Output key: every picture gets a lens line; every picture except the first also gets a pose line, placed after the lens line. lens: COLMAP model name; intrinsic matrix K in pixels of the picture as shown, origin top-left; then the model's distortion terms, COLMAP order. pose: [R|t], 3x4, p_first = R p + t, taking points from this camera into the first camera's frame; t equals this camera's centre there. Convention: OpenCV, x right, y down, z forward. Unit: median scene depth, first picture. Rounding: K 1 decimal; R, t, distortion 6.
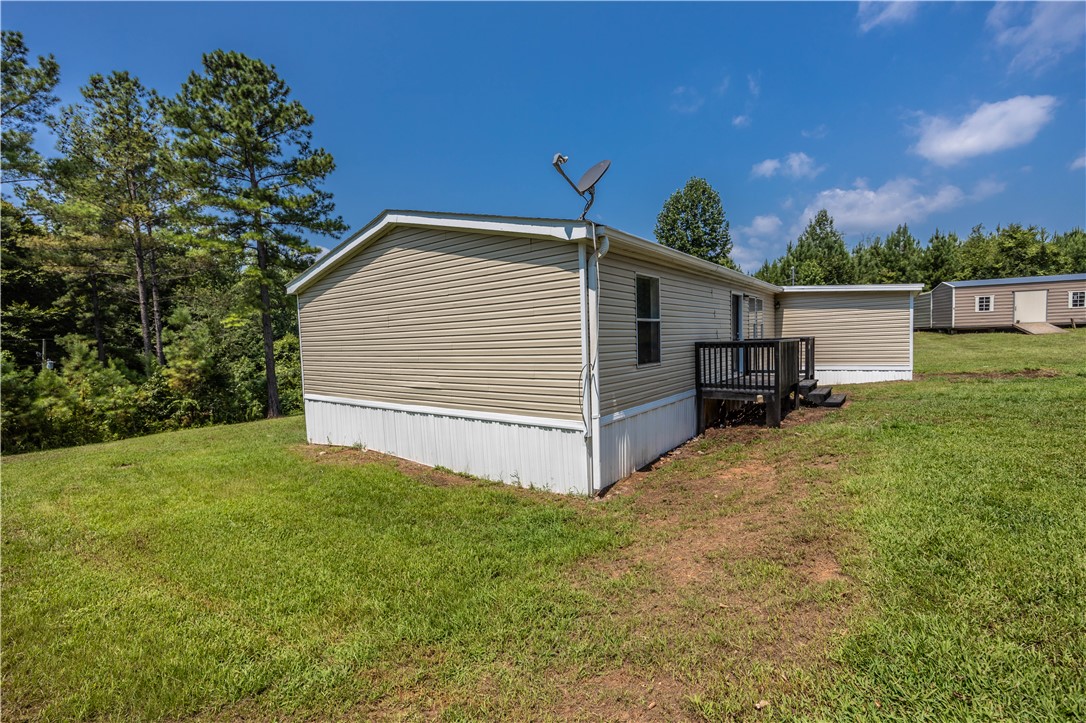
lens RADIAL K [[445.5, 0, 568.9], [0, 445.5, 359.3], [0, 0, 1]] dist [0.000164, -0.000234]
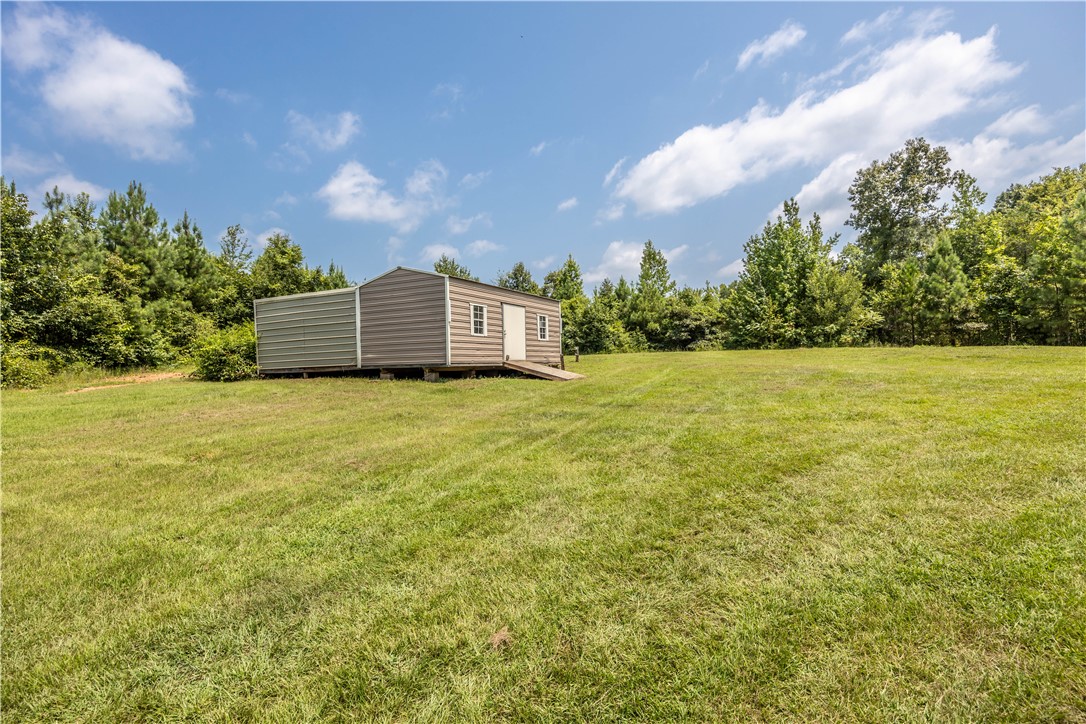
lens RADIAL K [[532.0, 0, 540.4], [0, 532.0, 364.3], [0, 0, 1]] dist [-0.001866, -0.000493]
pose [[0.127410, 0.035001, 0.991232, 1.067237], [0.072436, 0.996380, -0.044494, -0.130882], [-0.989202, 0.077470, 0.124413, 2.610514]]
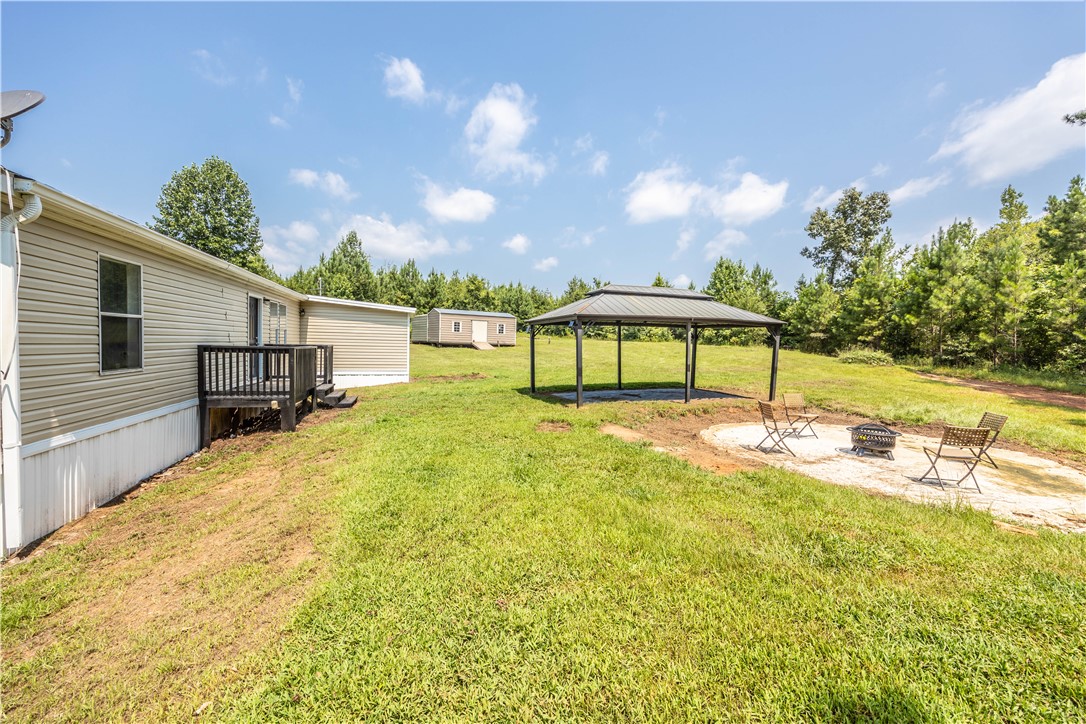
lens RADIAL K [[424.7, 0, 528.6], [0, 424.7, 361.8], [0, 0, 1]] dist [-0.003382, -0.000042]
pose [[0.613856, 0.016910, 0.789237, 0.020675], [-0.012999, 0.999852, -0.011313, -0.003647], [-0.789311, -0.003315, 0.613985, -0.034698]]
